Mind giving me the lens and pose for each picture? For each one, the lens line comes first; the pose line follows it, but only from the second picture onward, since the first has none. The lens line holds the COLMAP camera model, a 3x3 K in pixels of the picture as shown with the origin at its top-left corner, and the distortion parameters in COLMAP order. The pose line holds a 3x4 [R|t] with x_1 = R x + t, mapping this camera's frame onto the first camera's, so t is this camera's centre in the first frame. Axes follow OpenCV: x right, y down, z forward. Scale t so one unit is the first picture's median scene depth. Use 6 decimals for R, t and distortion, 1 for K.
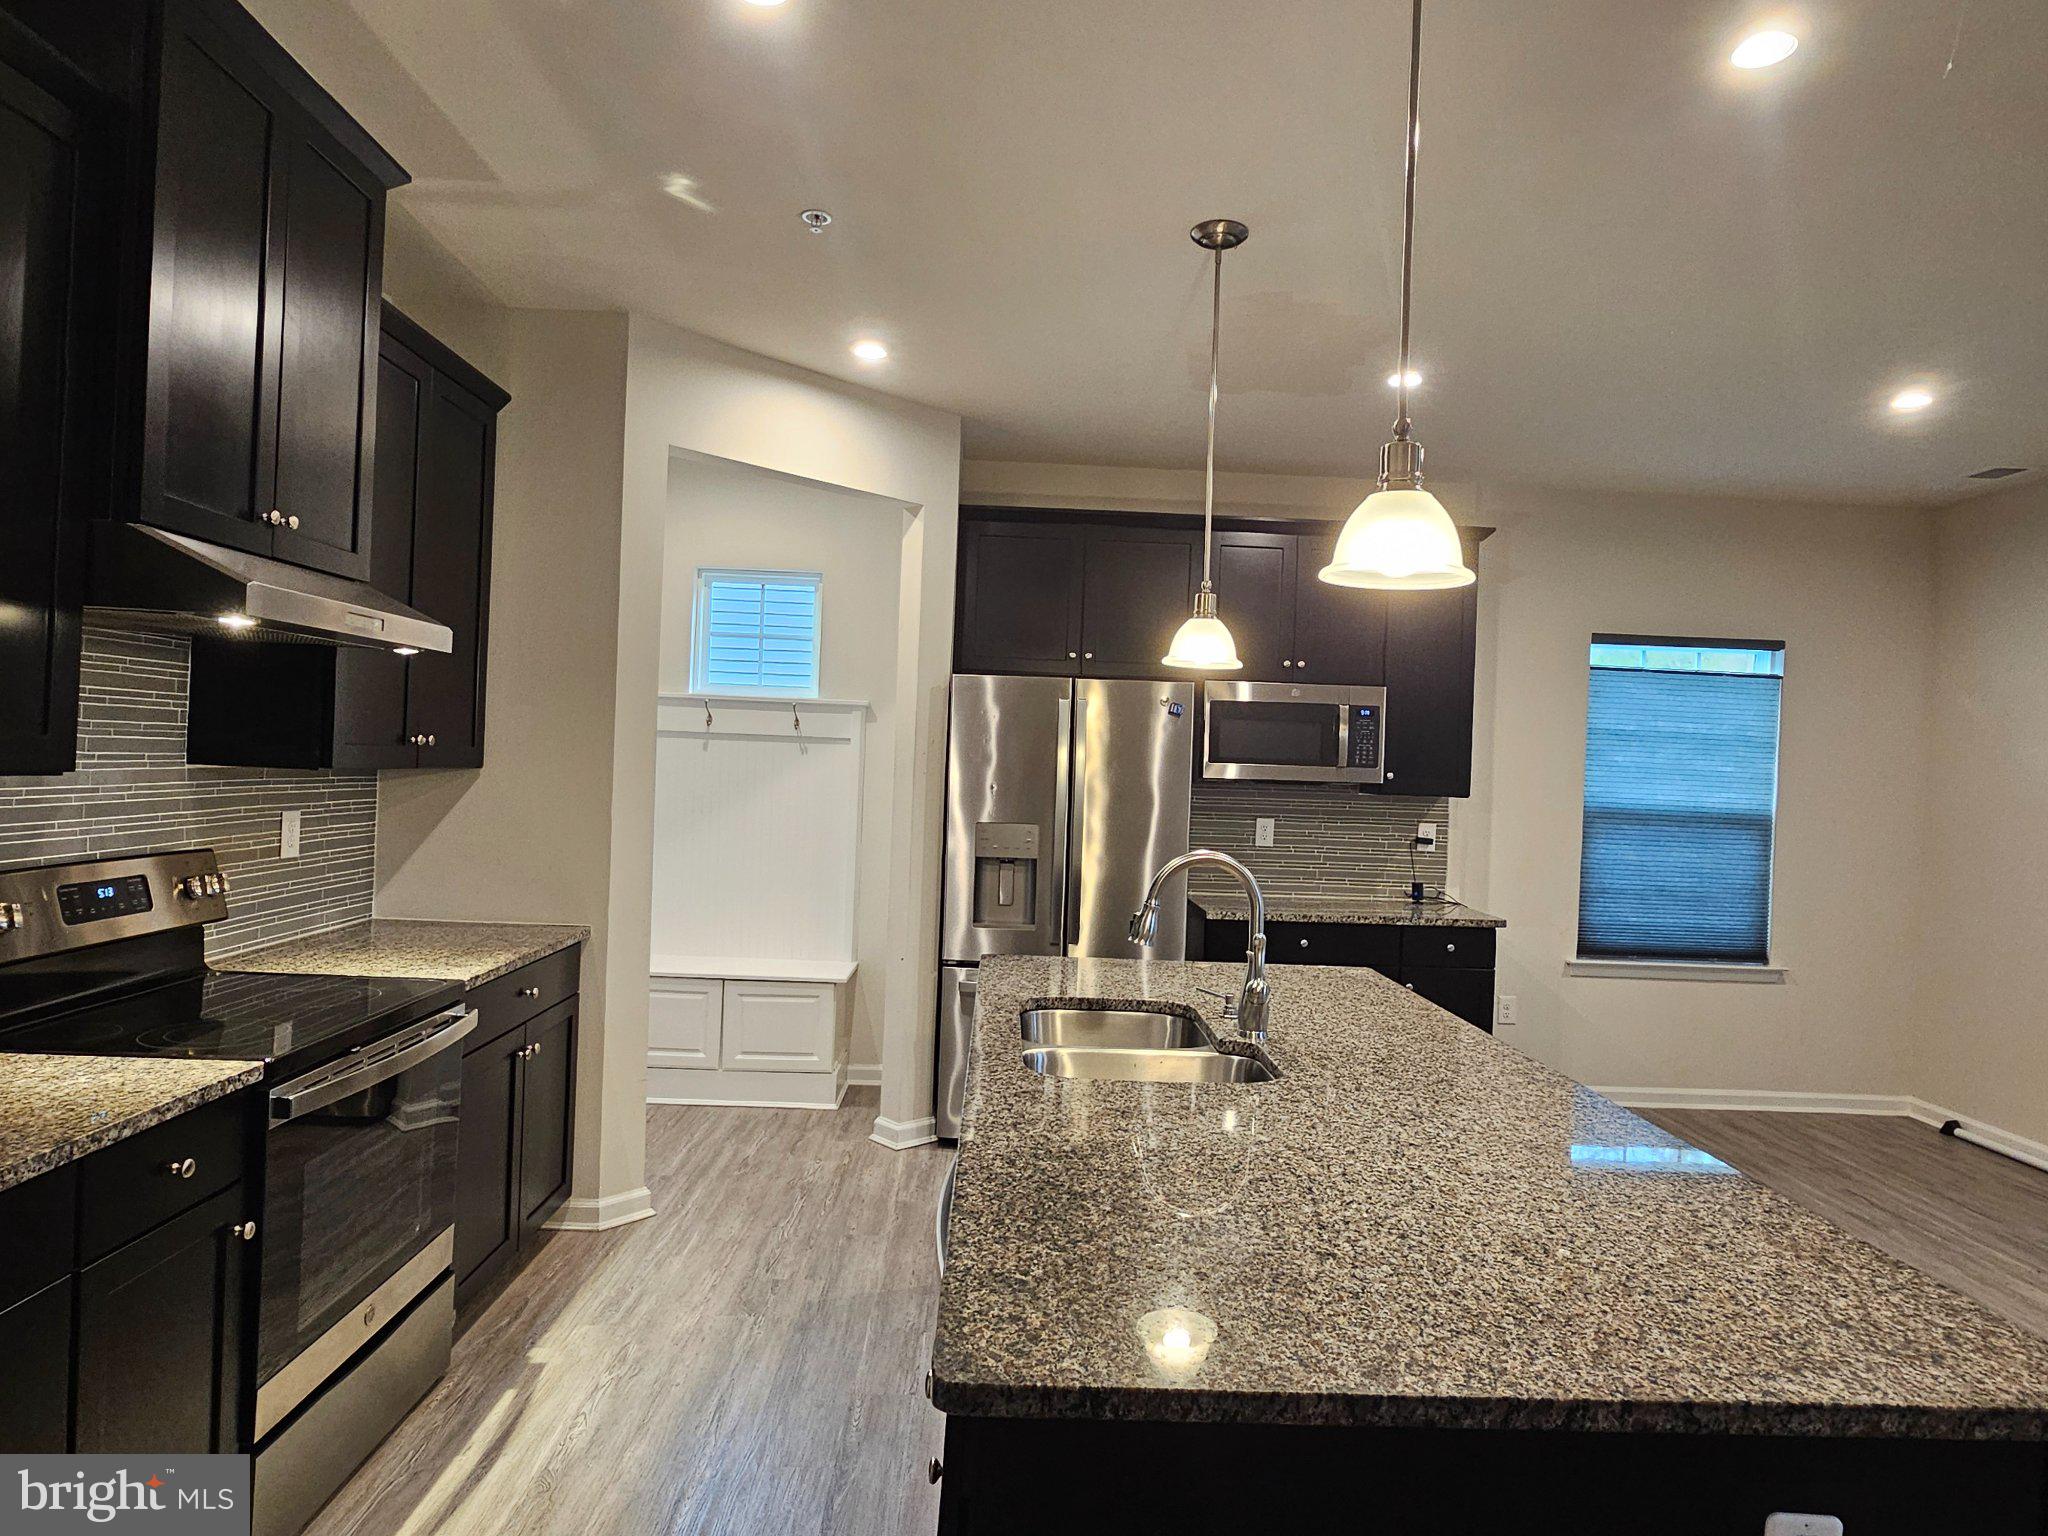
lens RADIAL K [[1216.1, 0, 1030.9], [0, 1216.1, 769.5], [0, 0, 1]] dist [-0.004467, -0.000102]
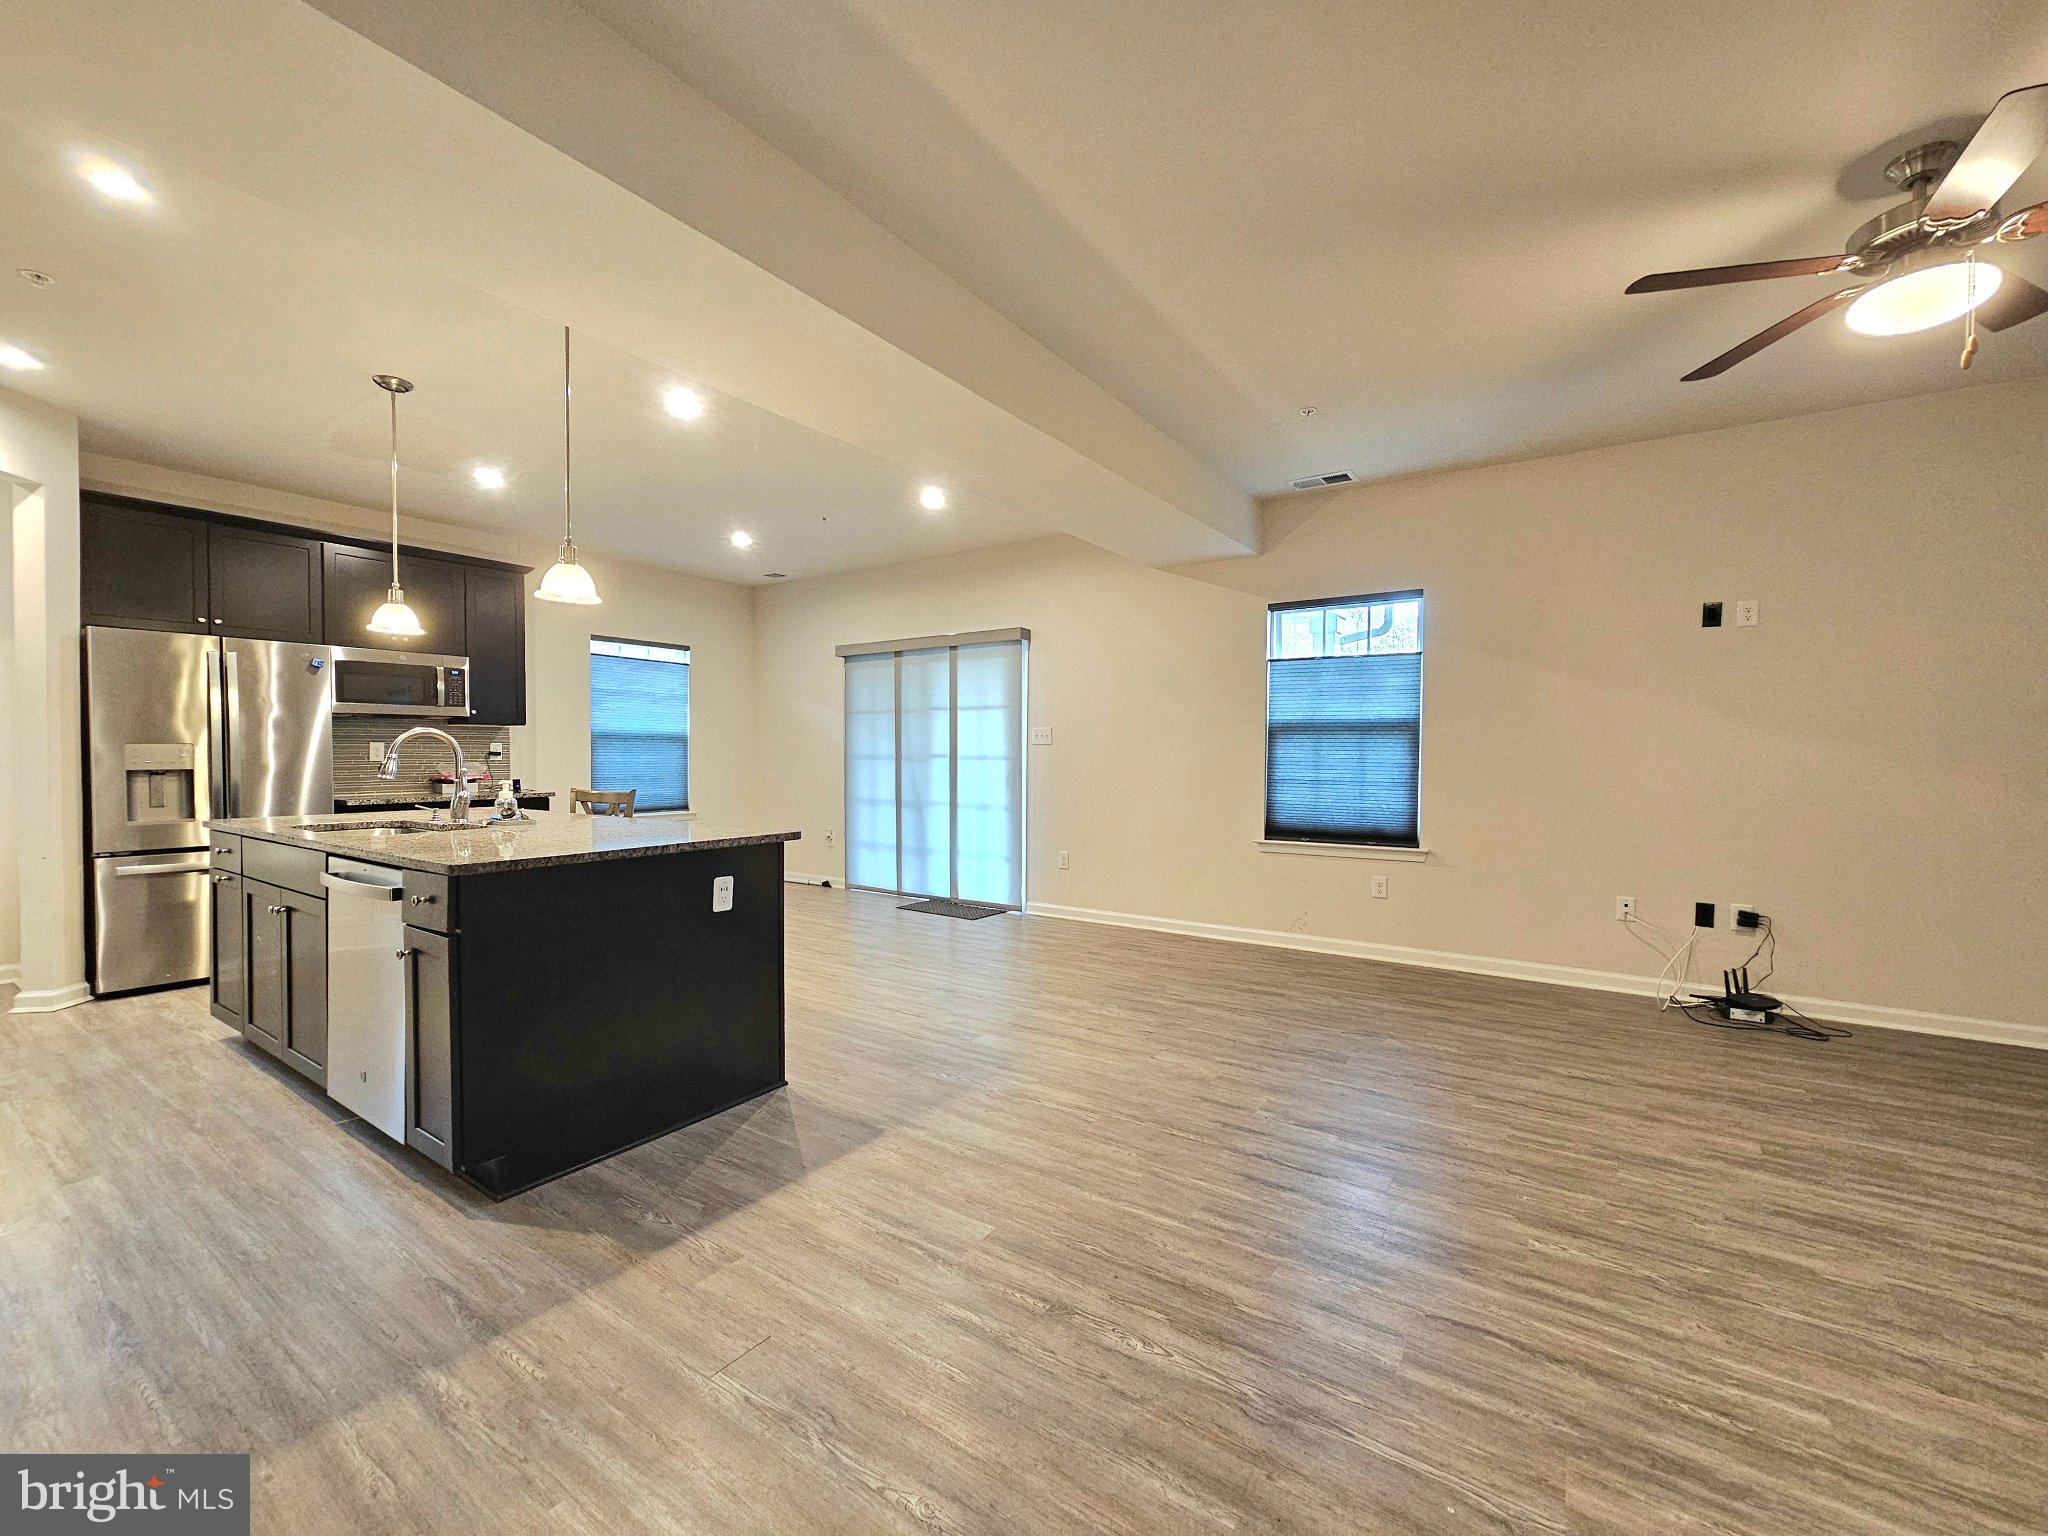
lens RADIAL K [[842.6, 0, 1030.6], [0, 842.6, 770.5], [0, 0, 1]] dist [-0.002275, 0.001201]
pose [[0.584192, -0.053292, 0.809864, -0.202080], [0.022842, 0.998526, 0.049230, 0.048341], [-0.811294, -0.010261, 0.584548, -0.289350]]
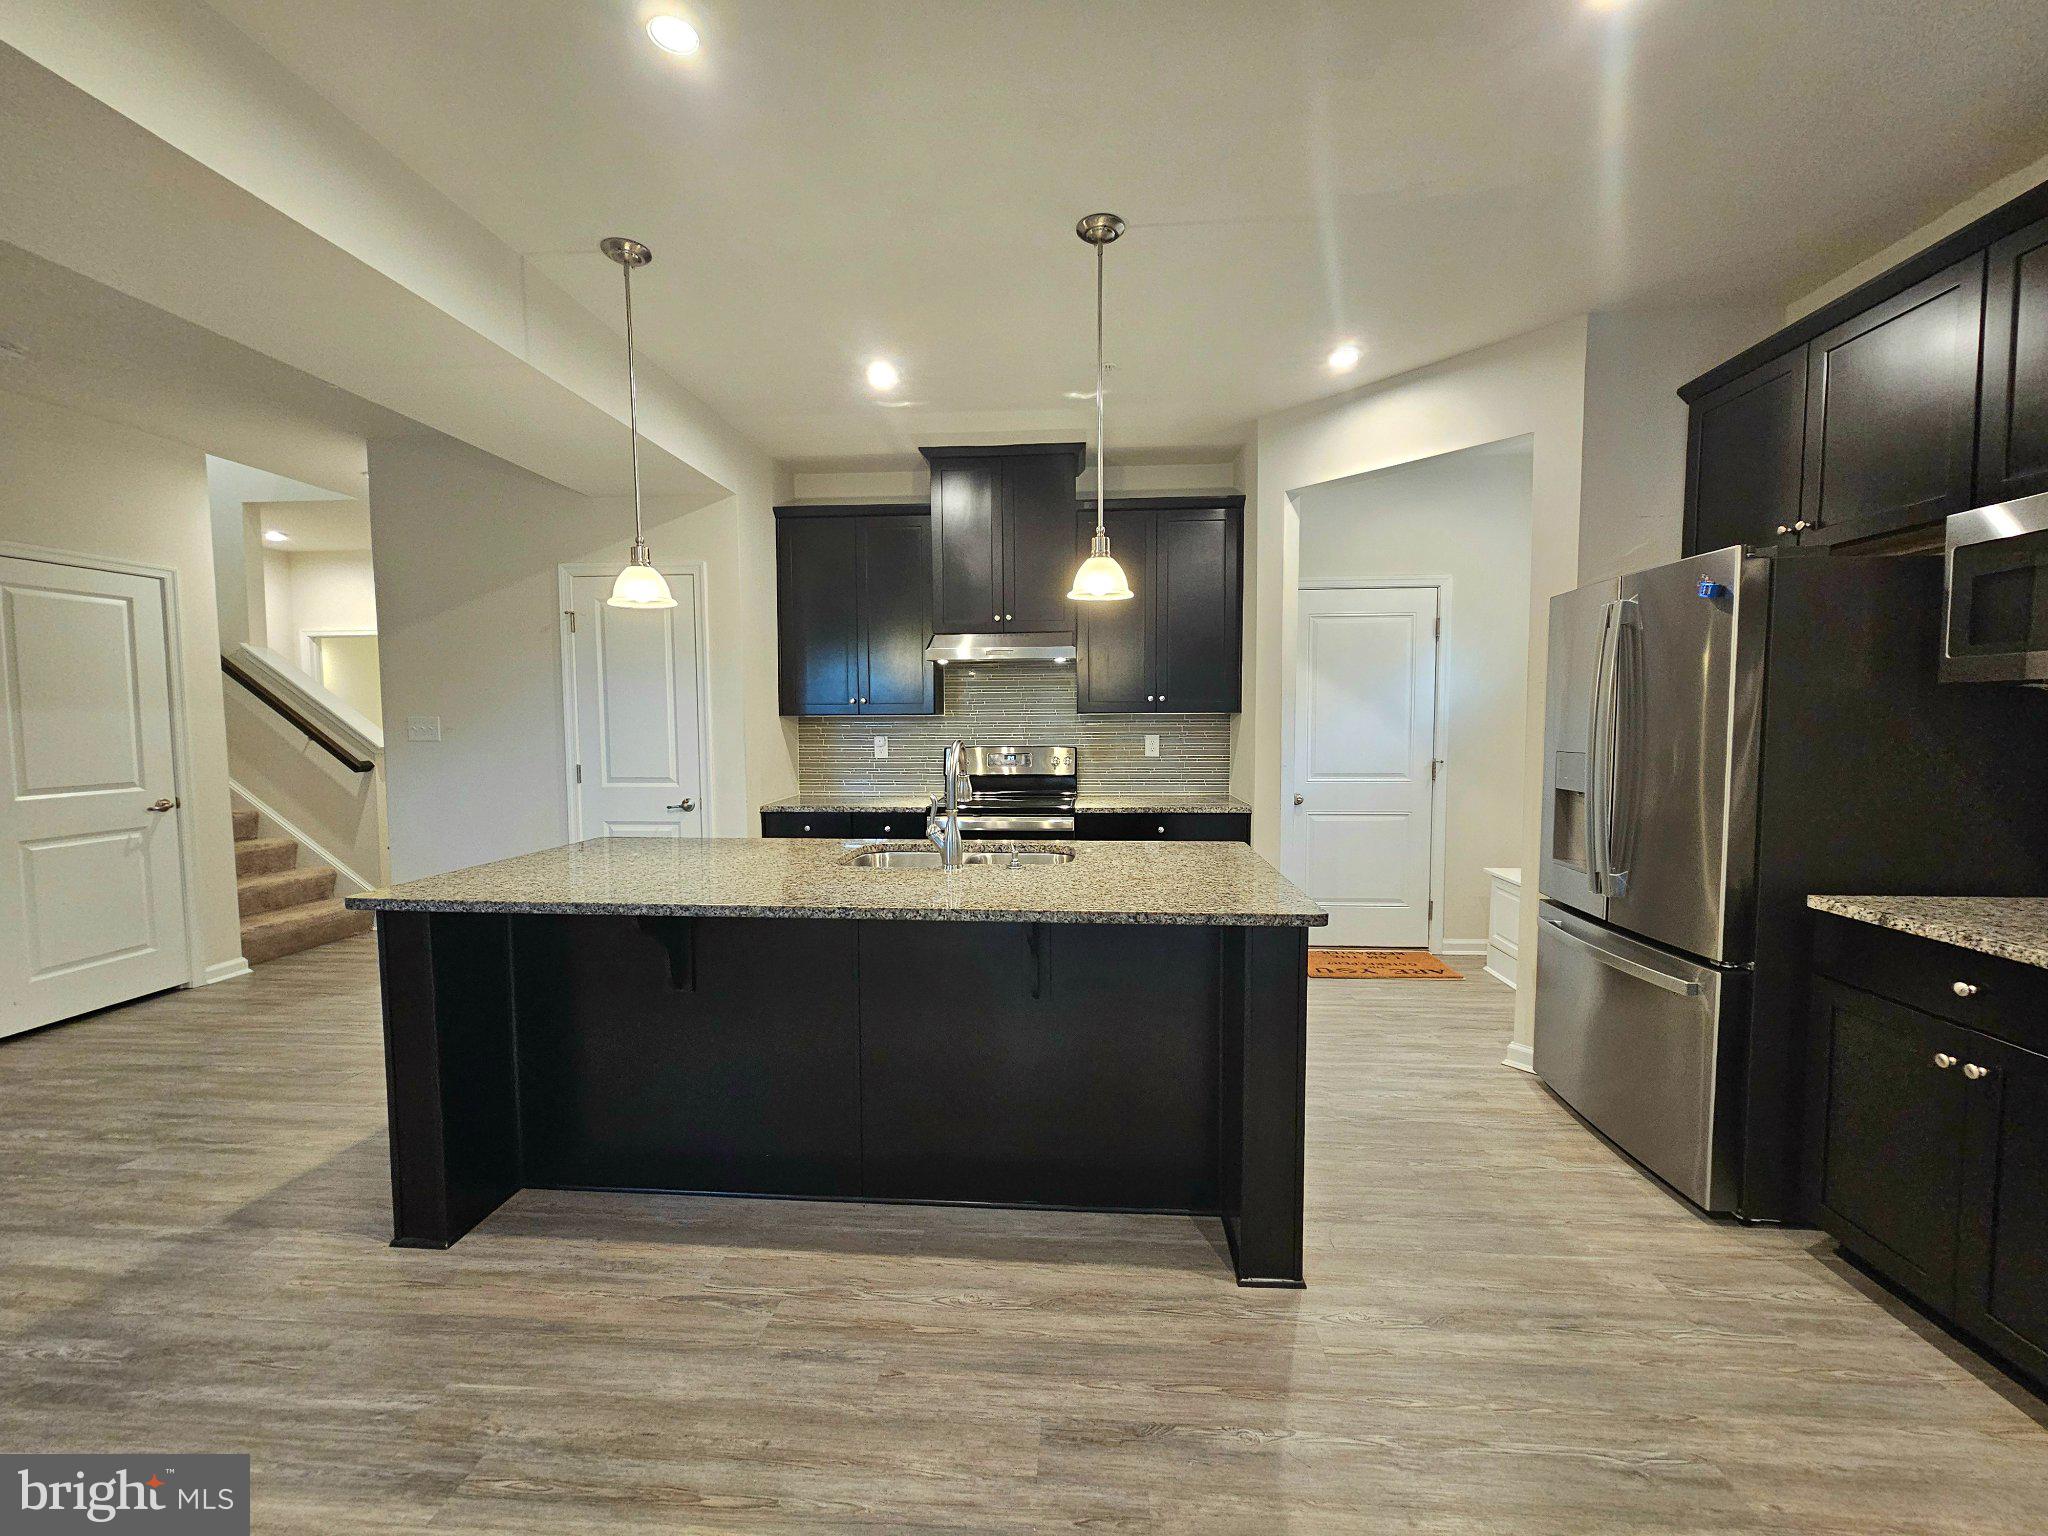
lens RADIAL K [[842.6, 0, 1030.6], [0, 842.6, 770.5], [0, 0, 1]] dist [-0.002275, 0.001201]
pose [[-0.102335, 0.023743, -0.994467, 0.628604], [-0.004122, 0.999696, 0.024292, 0.043013], [0.994741, 0.006585, -0.102206, 0.645040]]
